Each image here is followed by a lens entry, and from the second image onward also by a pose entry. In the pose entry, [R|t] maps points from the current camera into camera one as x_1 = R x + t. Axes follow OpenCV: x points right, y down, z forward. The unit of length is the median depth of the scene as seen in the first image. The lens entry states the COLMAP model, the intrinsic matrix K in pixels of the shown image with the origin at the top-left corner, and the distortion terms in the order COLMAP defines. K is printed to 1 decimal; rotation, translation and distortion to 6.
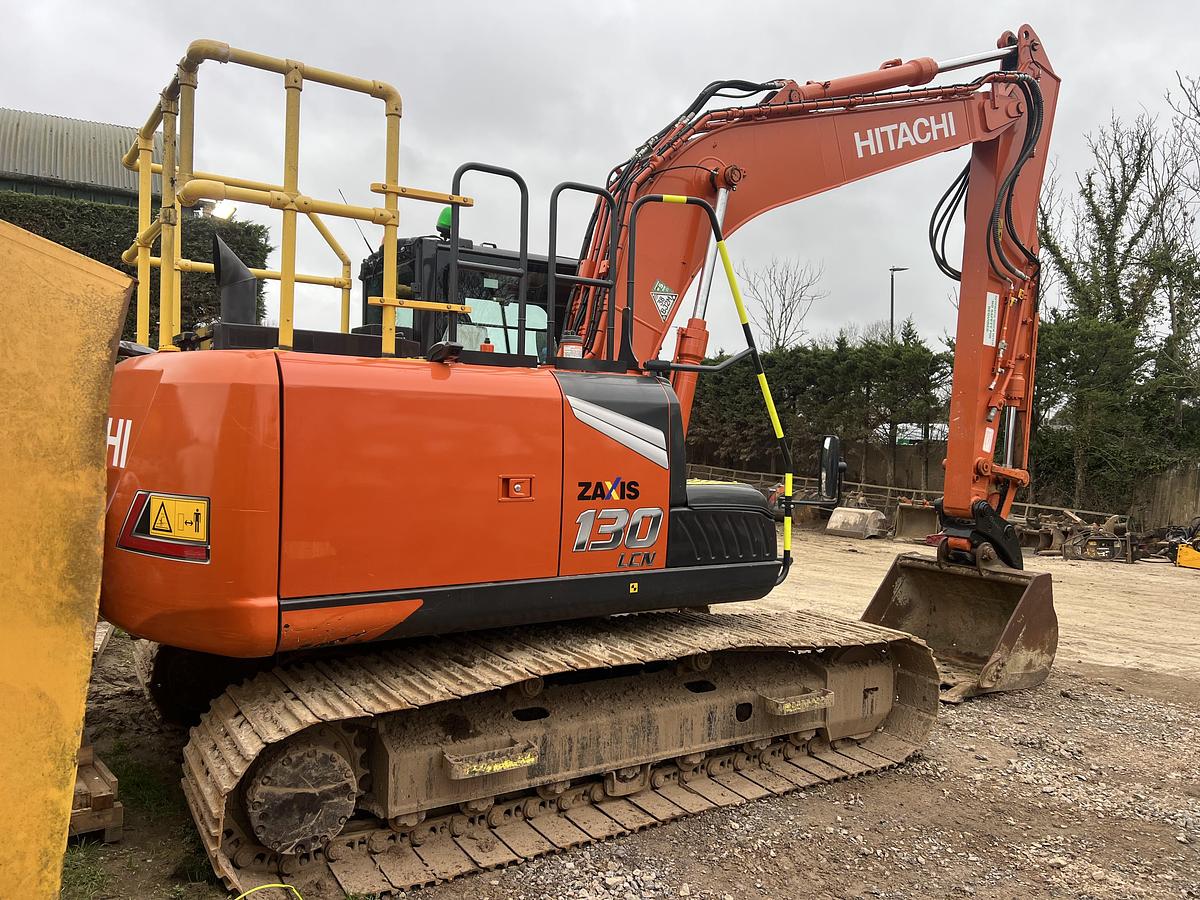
lens RADIAL K [[844.0, 0, 600.0], [0, 844.0, 450.0], [0, 0, 1]] dist [0.065936, -0.049352]
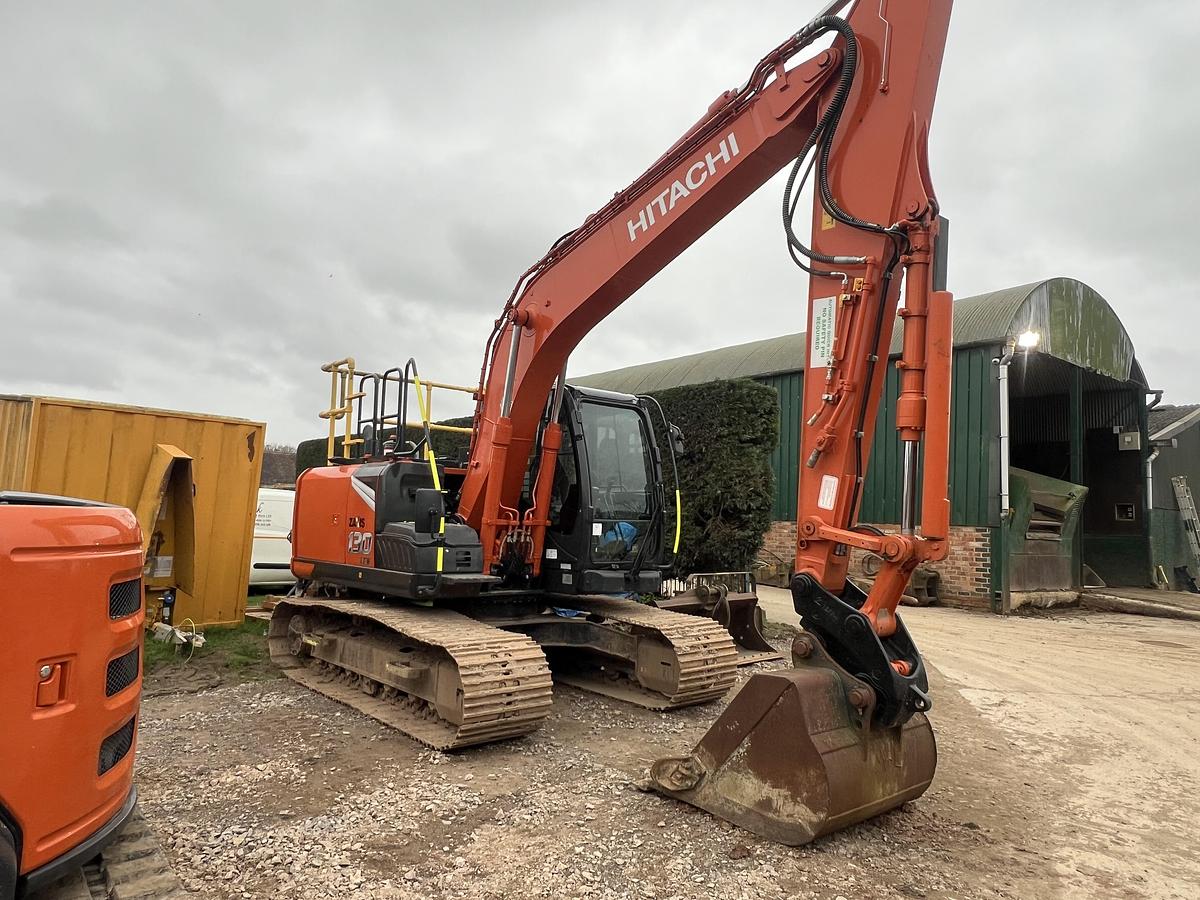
lens RADIAL K [[806.2, 0, 602.7], [0, 806.2, 457.9], [0, 0, 1]] dist [0.017590, 0.002744]
pose [[0.174778, -0.109212, -0.978532, 1.936558], [-0.054578, 0.991227, -0.120377, 0.092830], [0.983094, 0.074446, 0.167284, 1.222685]]
